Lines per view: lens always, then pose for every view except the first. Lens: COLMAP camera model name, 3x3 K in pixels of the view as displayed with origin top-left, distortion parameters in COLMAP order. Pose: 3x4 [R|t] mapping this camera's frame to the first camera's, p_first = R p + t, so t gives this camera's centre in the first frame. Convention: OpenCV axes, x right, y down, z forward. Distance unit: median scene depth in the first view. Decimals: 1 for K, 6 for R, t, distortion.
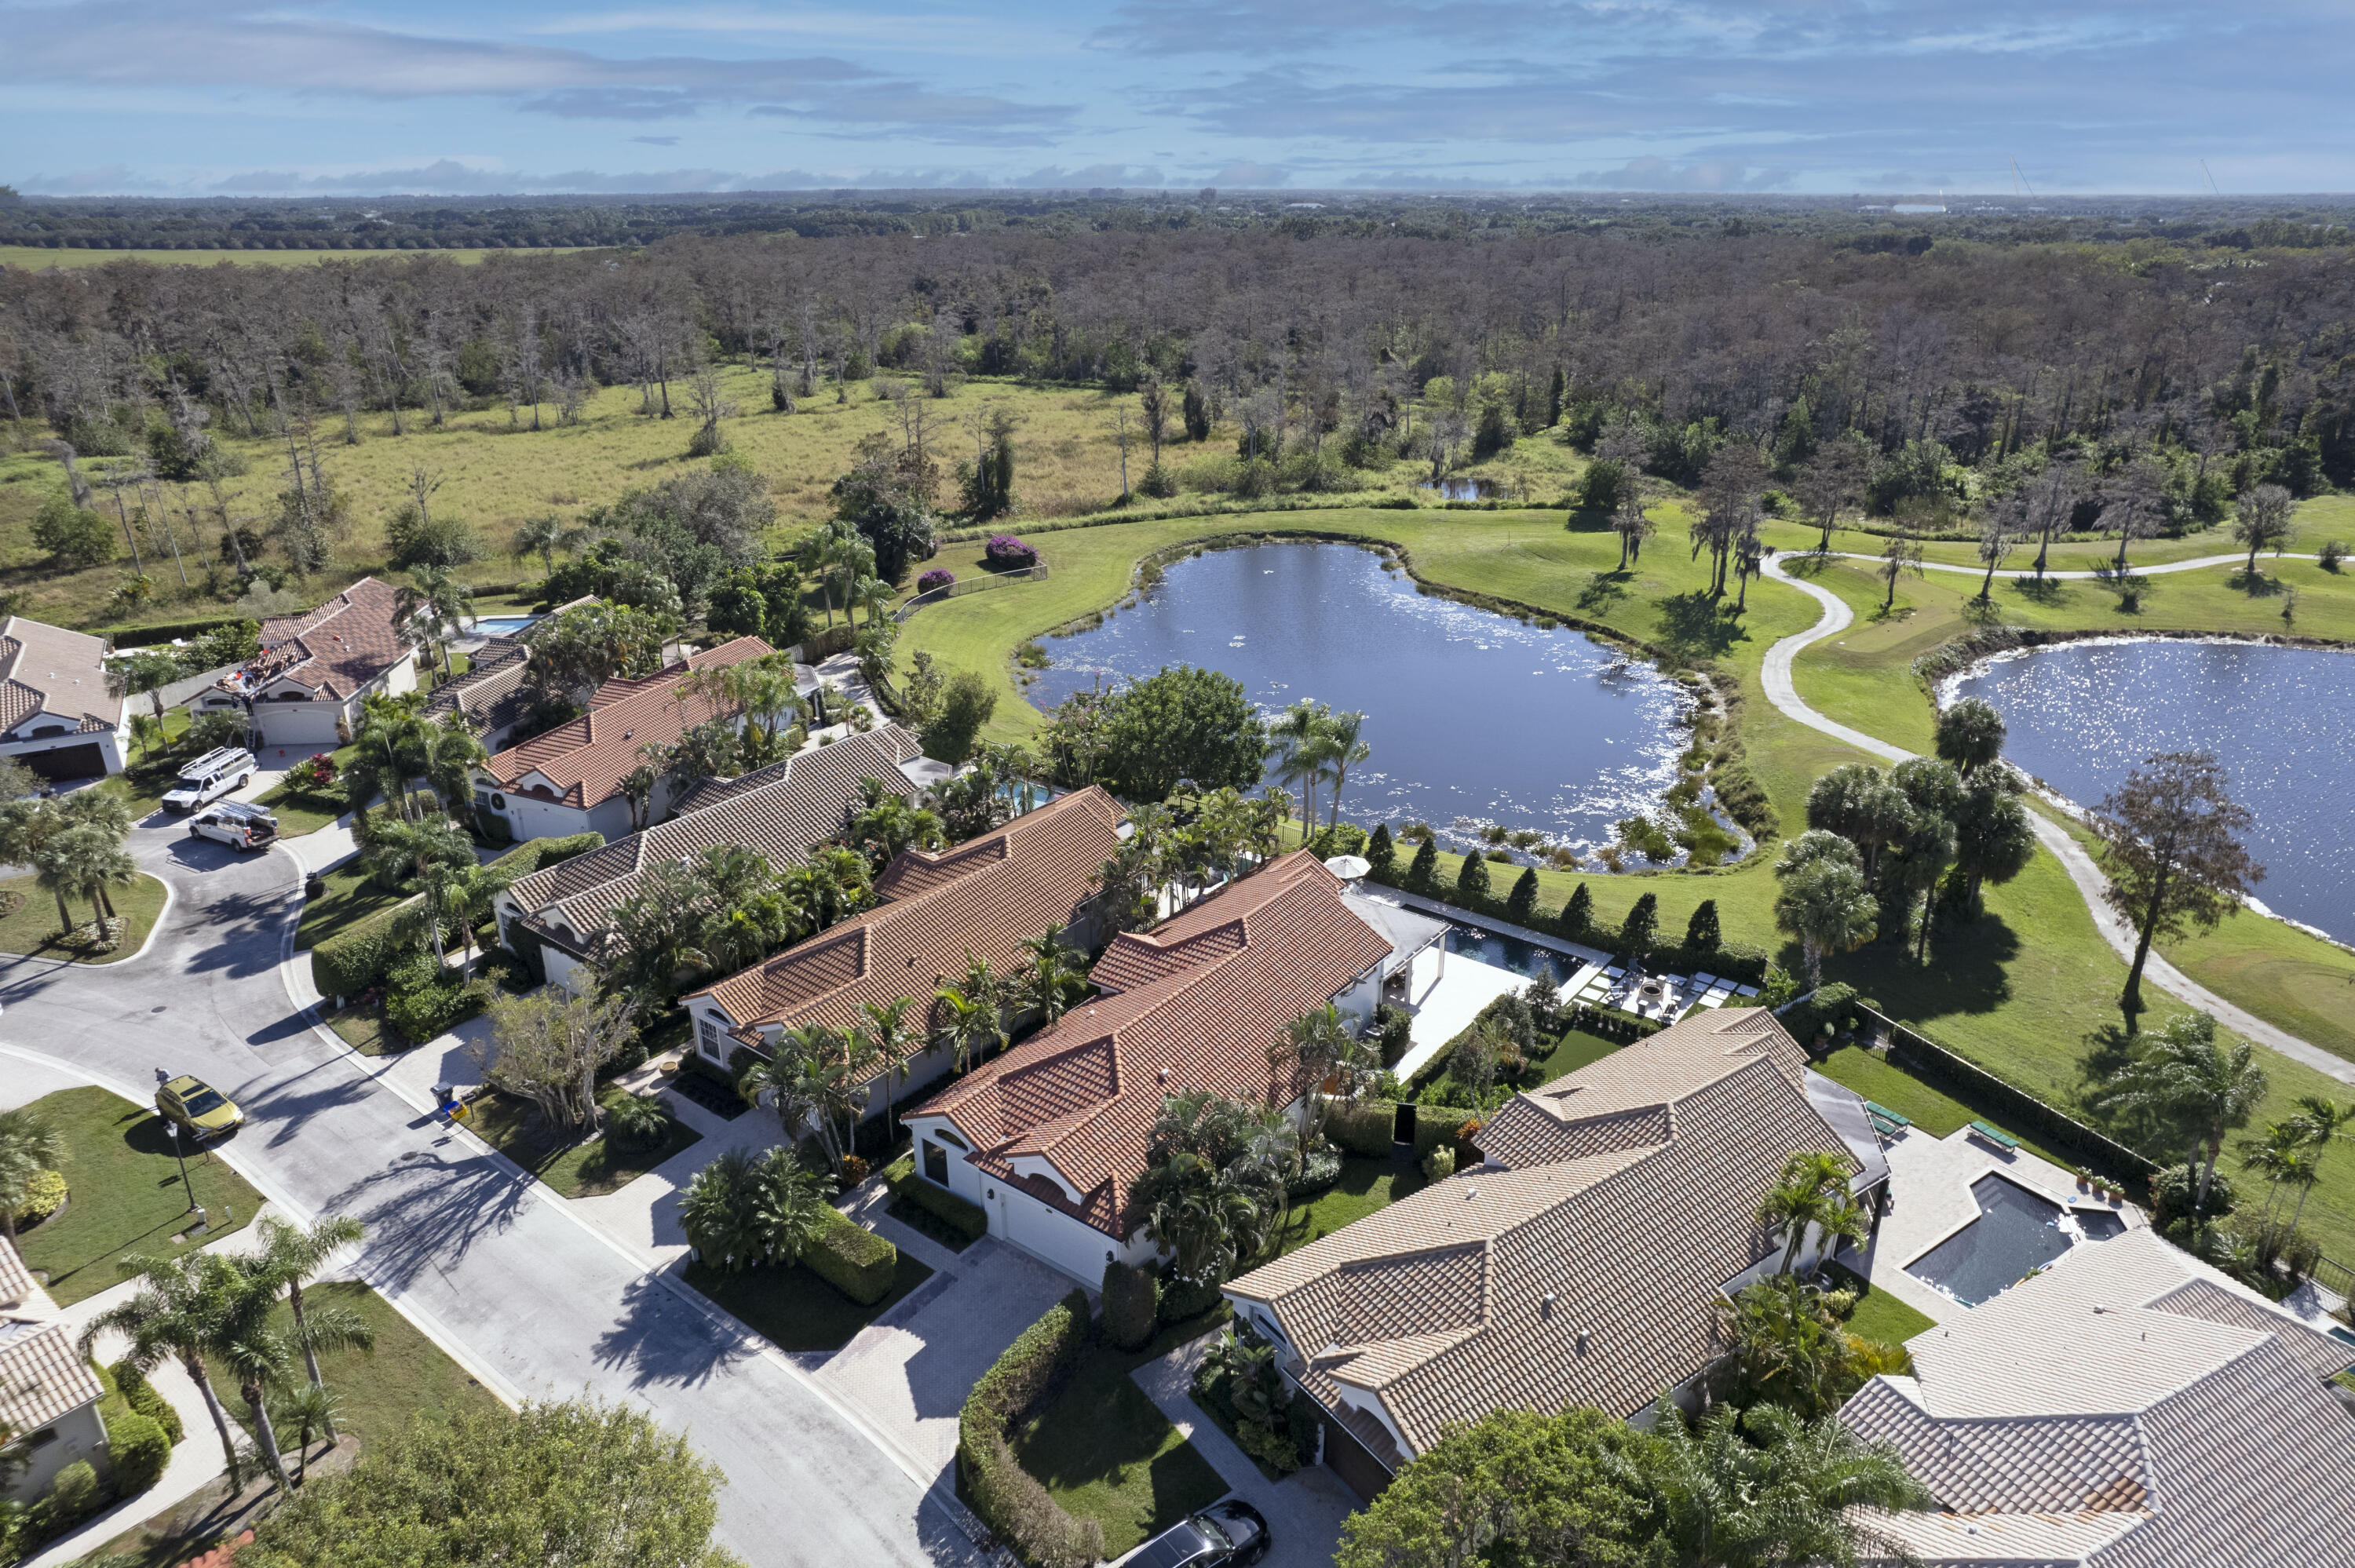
lens RADIAL K [[1496.7, 0, 1177.5], [0, 1496.7, 784.0], [0, 0, 1]] dist [-0.066435, 0.068963]
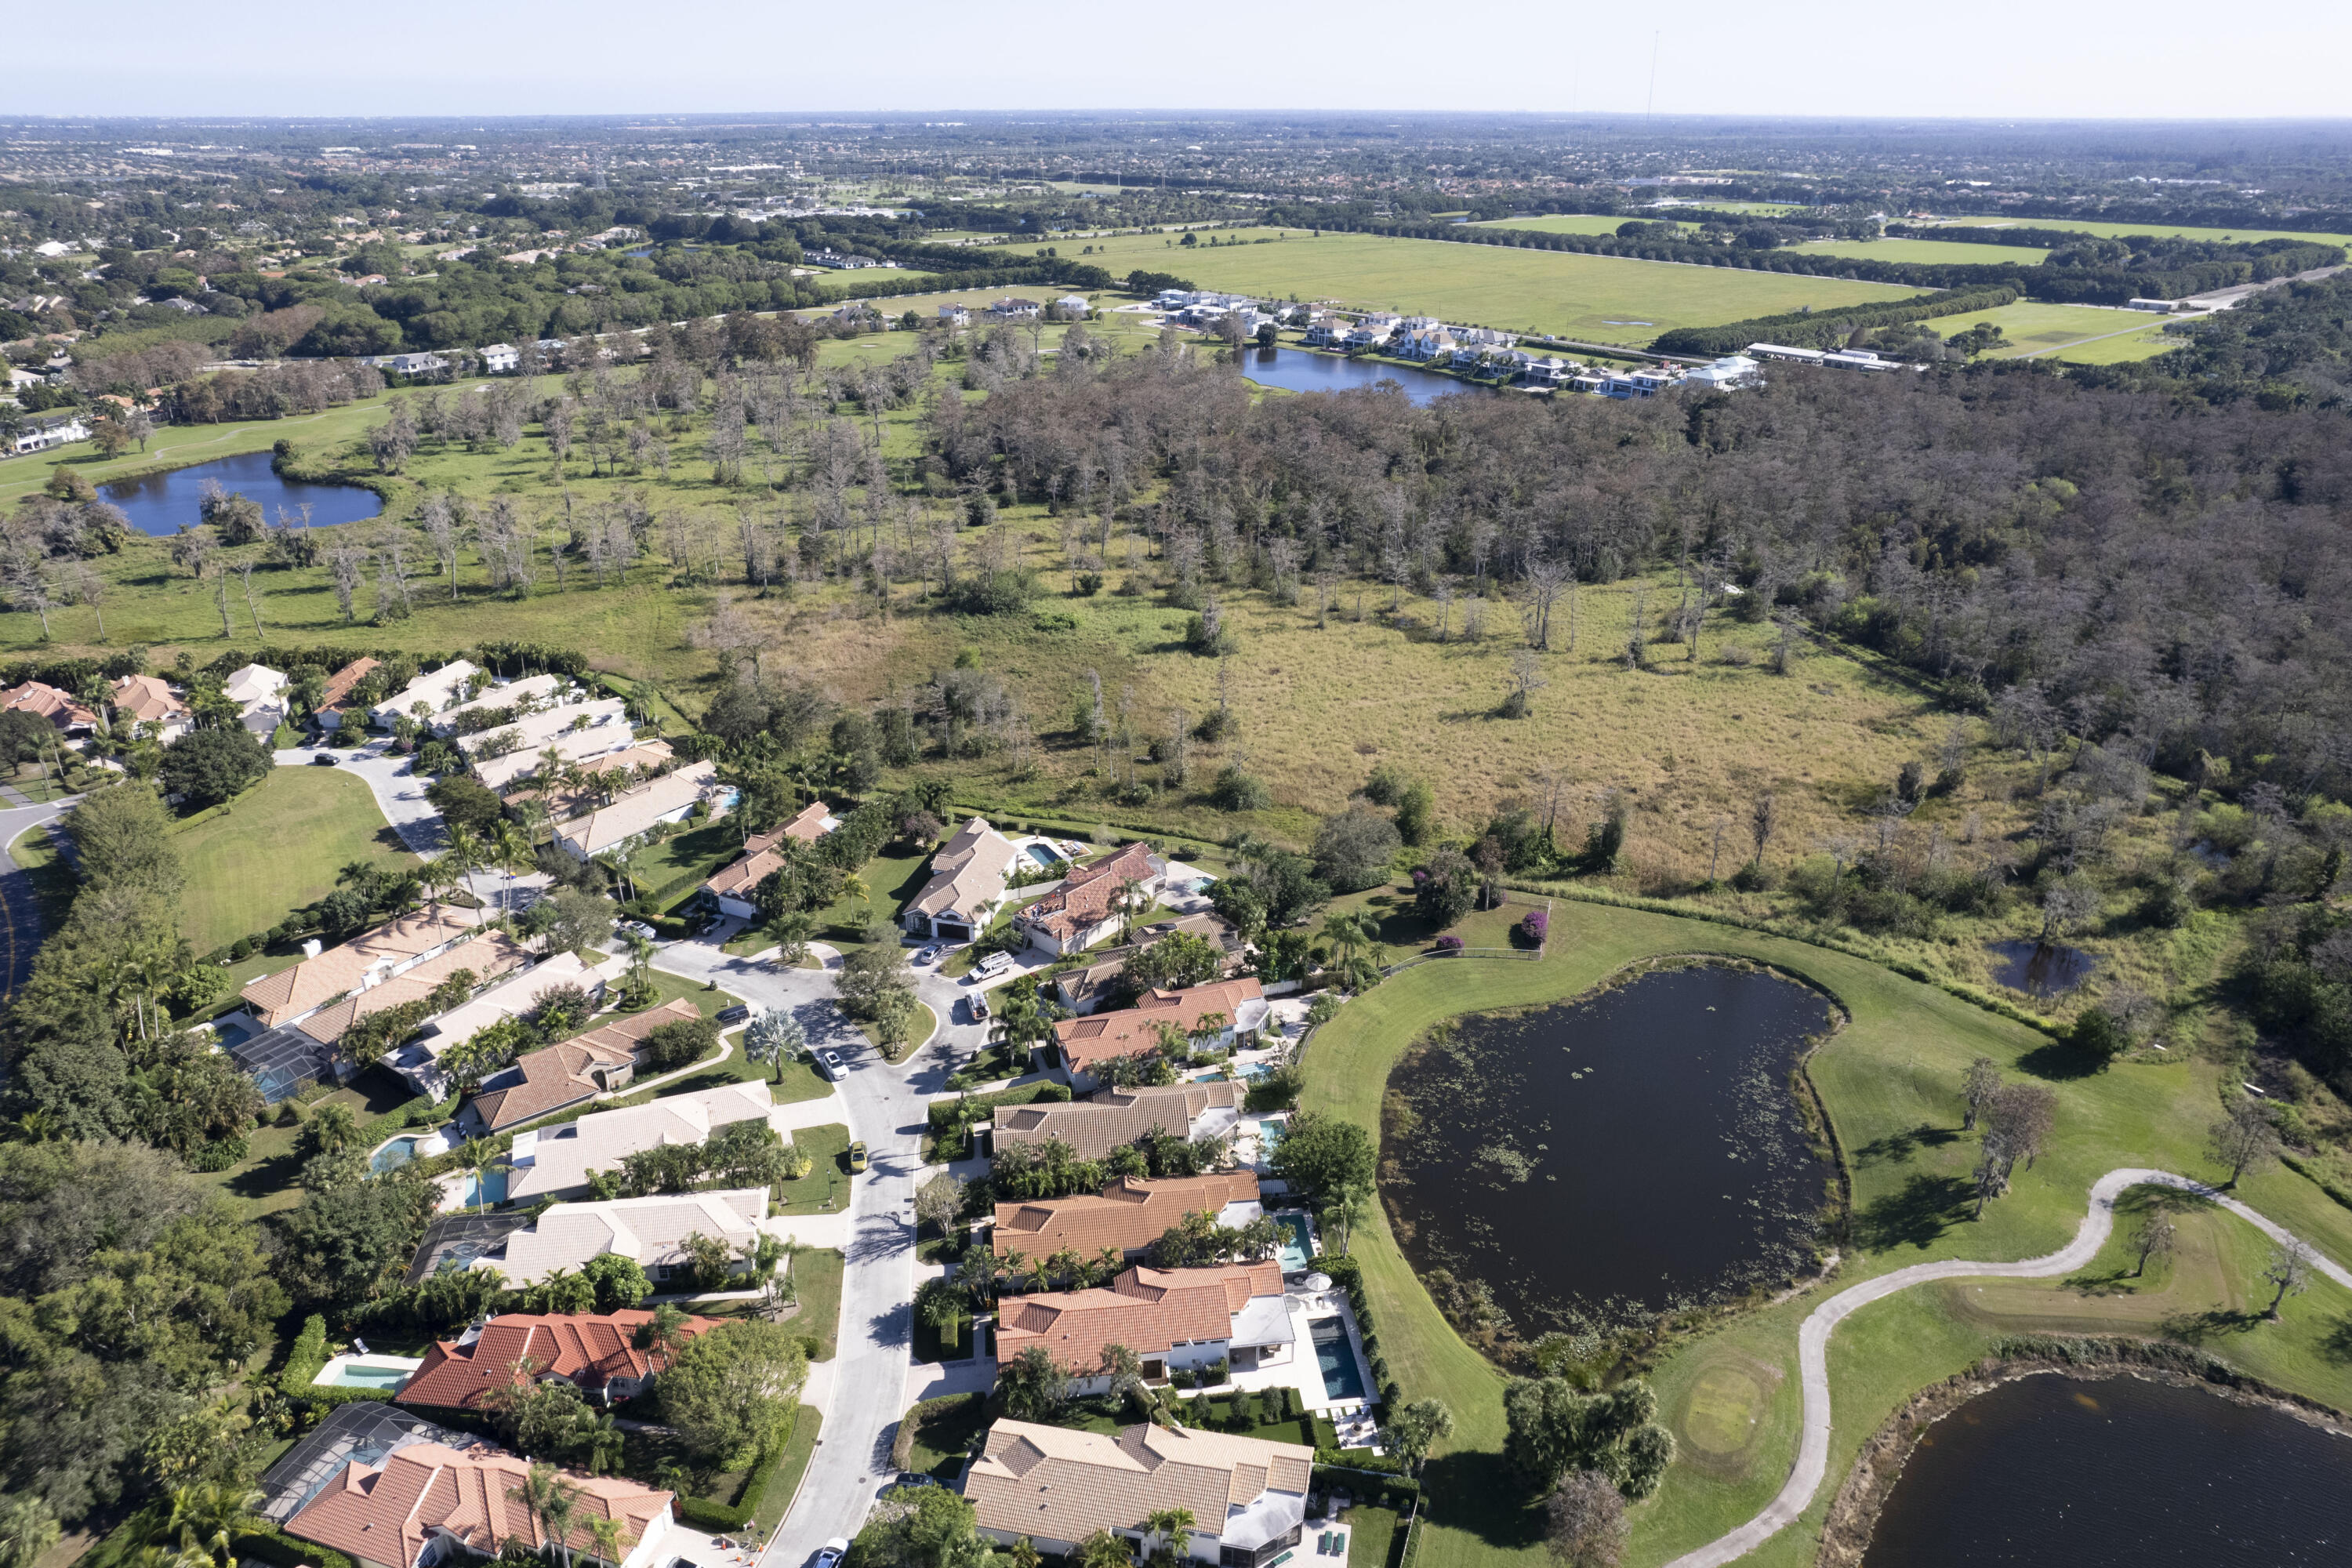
lens RADIAL K [[1495.0, 0, 1176.0], [0, 1495.0, 784.0], [0, 0, 1]] dist [-0.066435, 0.068963]
pose [[0.712050, 0.291504, -0.638757, 1.233539], [-0.280328, 0.952118, 0.122017, -0.887045], [0.643740, 0.092179, 0.759672, -0.714023]]
